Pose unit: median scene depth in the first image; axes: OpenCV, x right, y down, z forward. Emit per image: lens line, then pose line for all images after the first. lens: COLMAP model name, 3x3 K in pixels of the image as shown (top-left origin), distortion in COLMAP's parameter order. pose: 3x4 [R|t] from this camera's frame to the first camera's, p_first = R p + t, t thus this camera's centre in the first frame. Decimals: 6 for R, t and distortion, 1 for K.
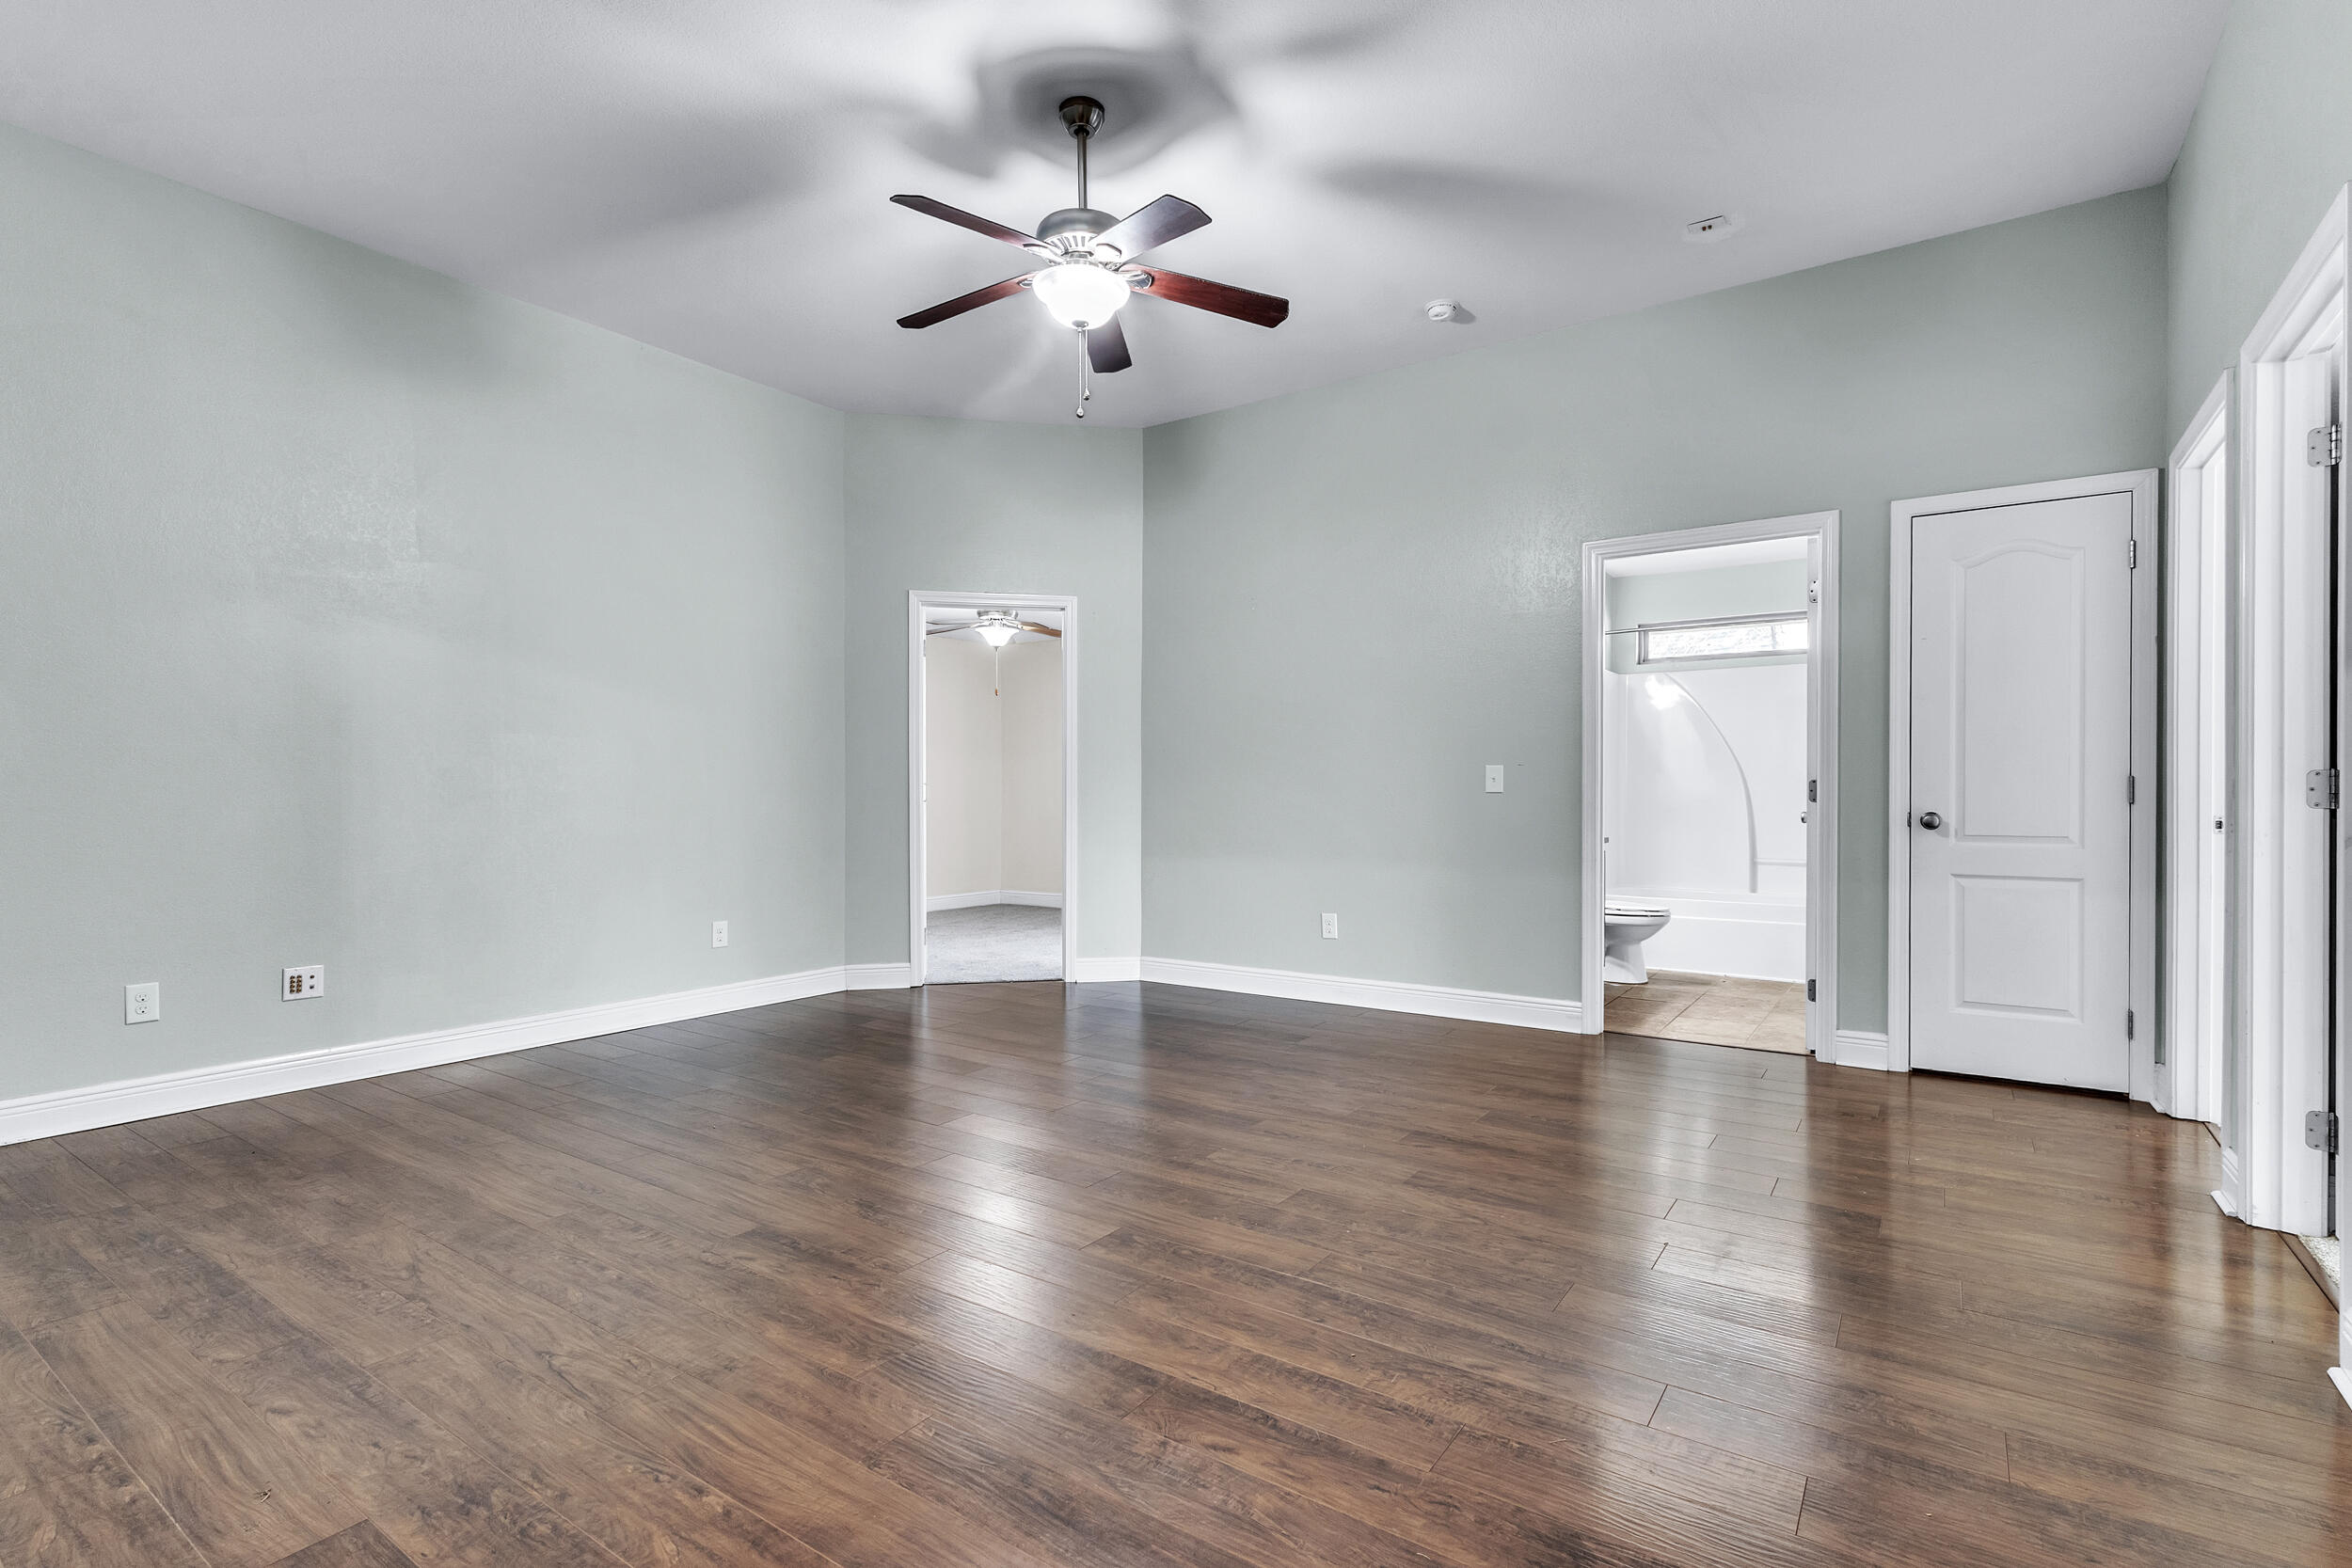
lens RADIAL K [[1100.1, 0, 1176.0], [0, 1100.1, 784.0], [0, 0, 1]] dist [-0.002944, -0.000680]
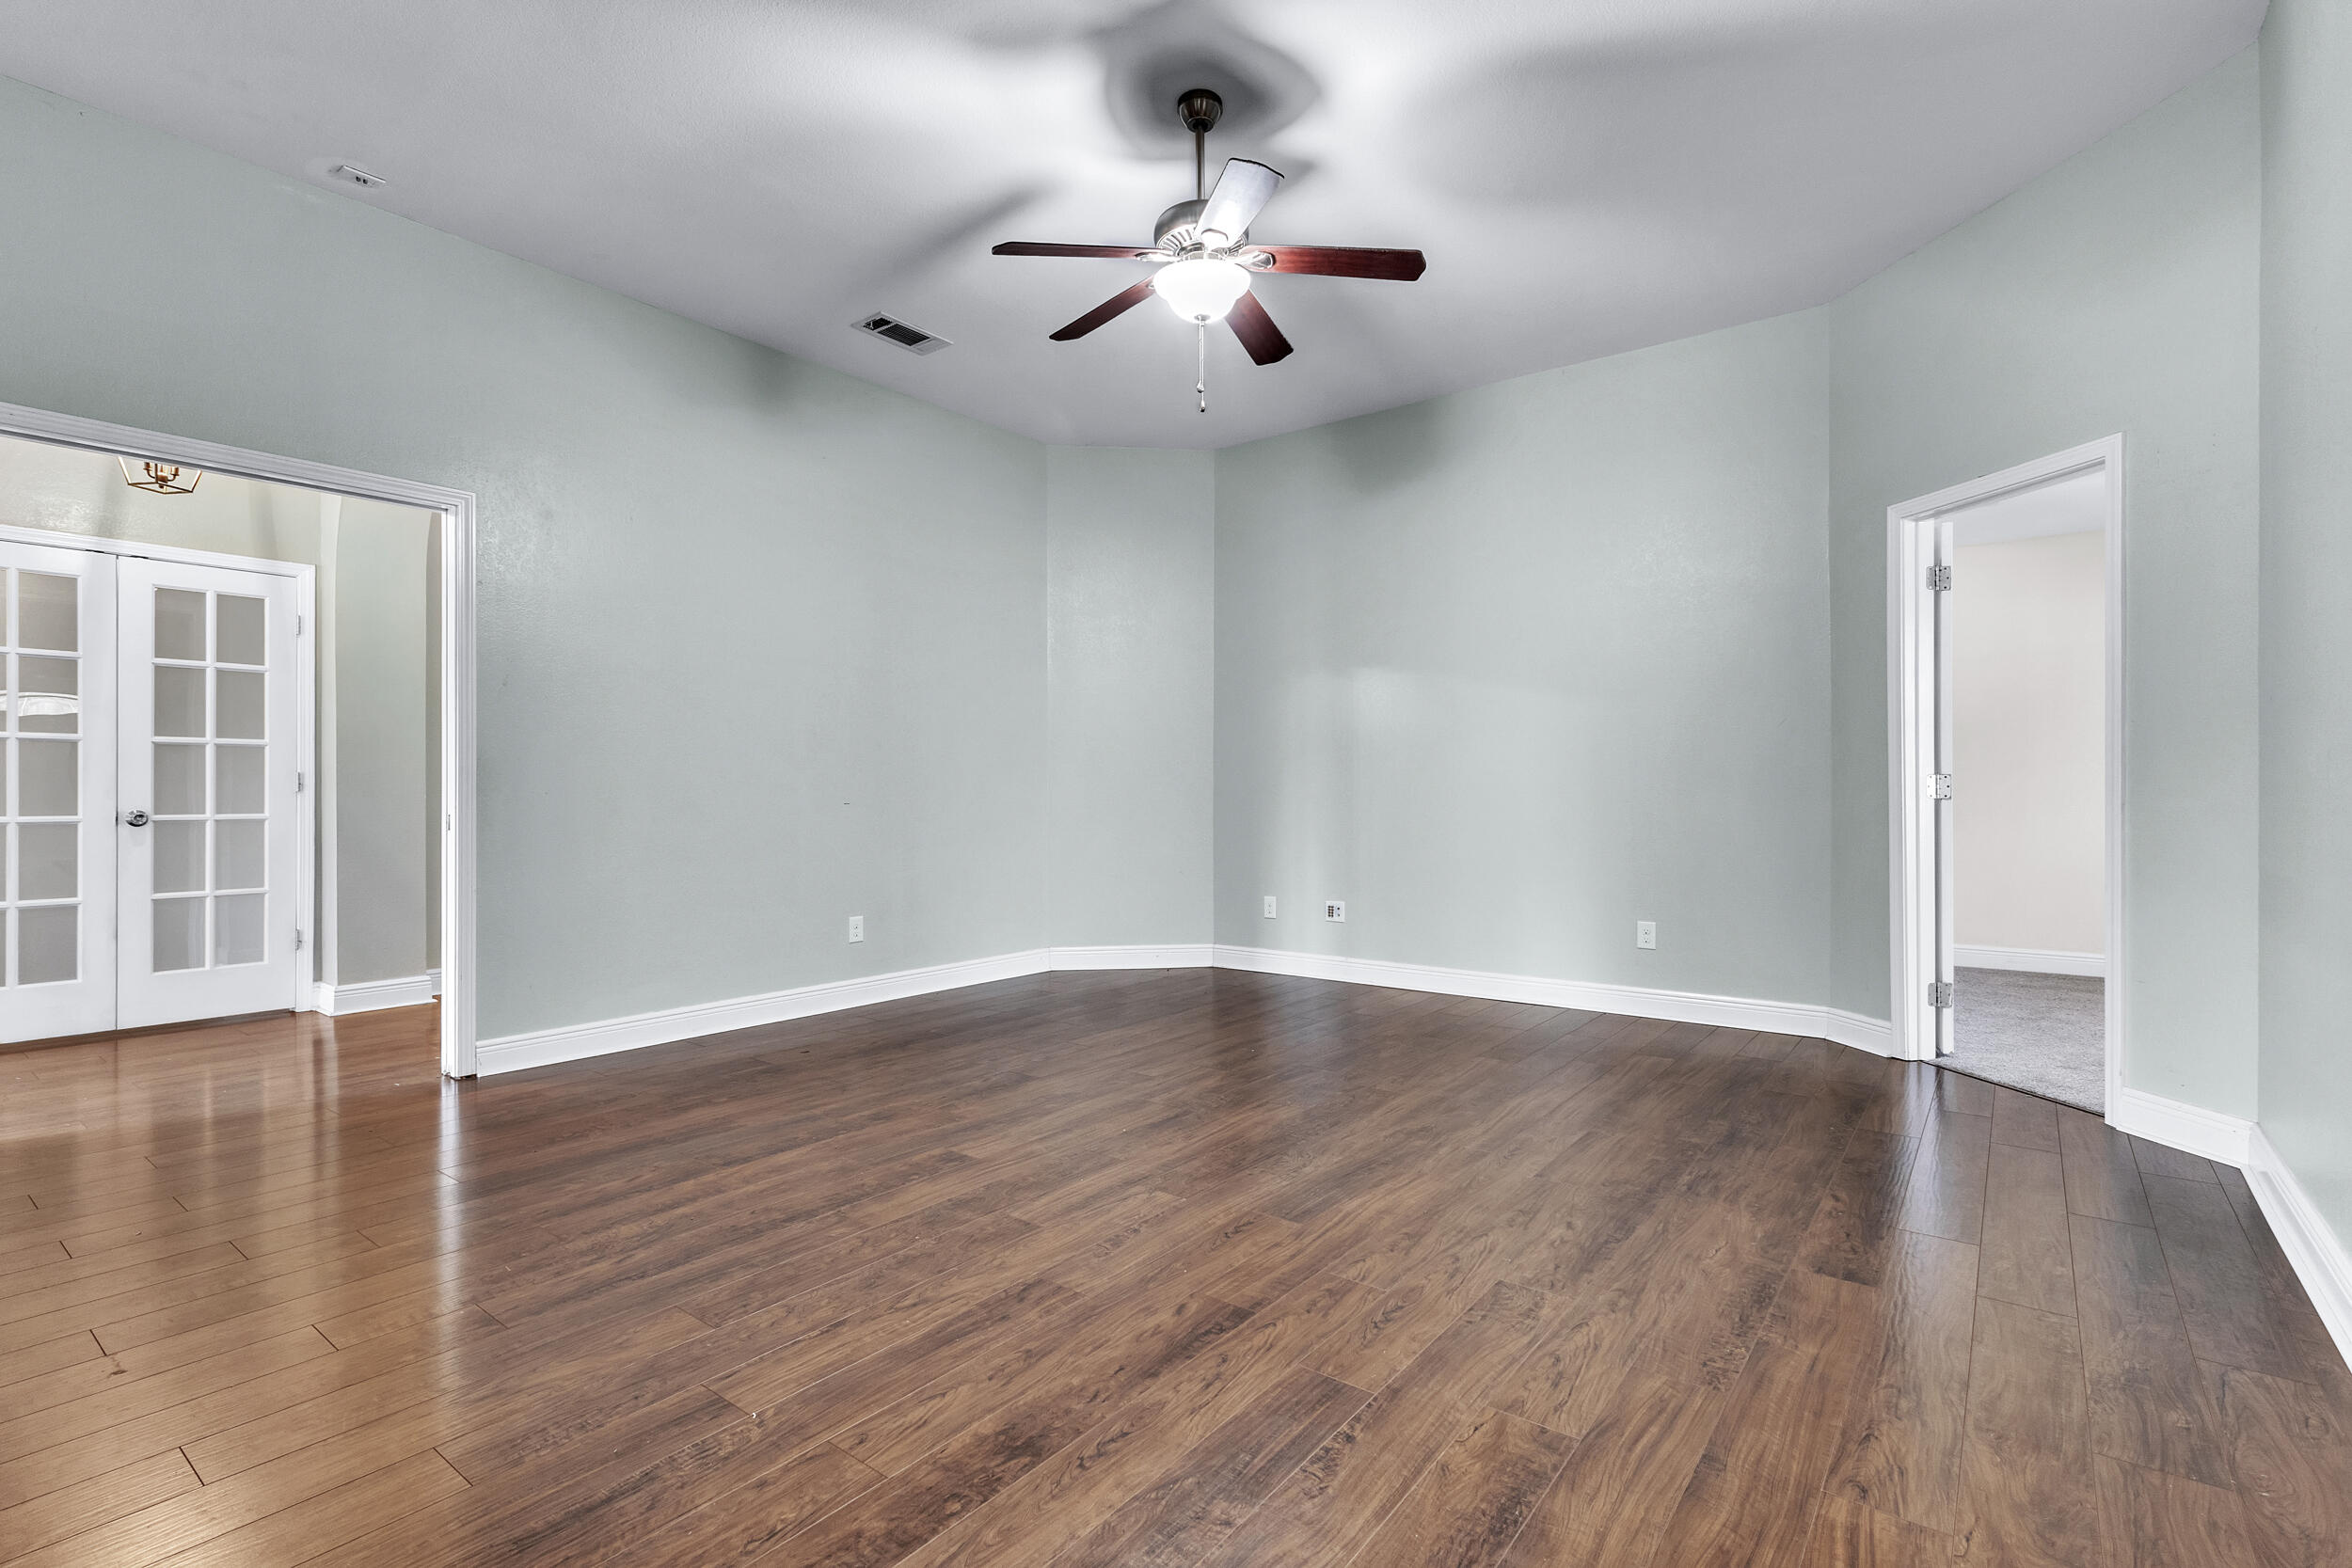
lens RADIAL K [[1100.1, 0, 1176.0], [0, 1100.1, 784.0], [0, 0, 1]] dist [-0.002944, -0.000680]
pose [[-0.052853, -0.002450, -0.998599, 1.034227], [0.009534, 0.999950, -0.002958, 0.007661], [0.998557, -0.009677, -0.052827, 1.184522]]
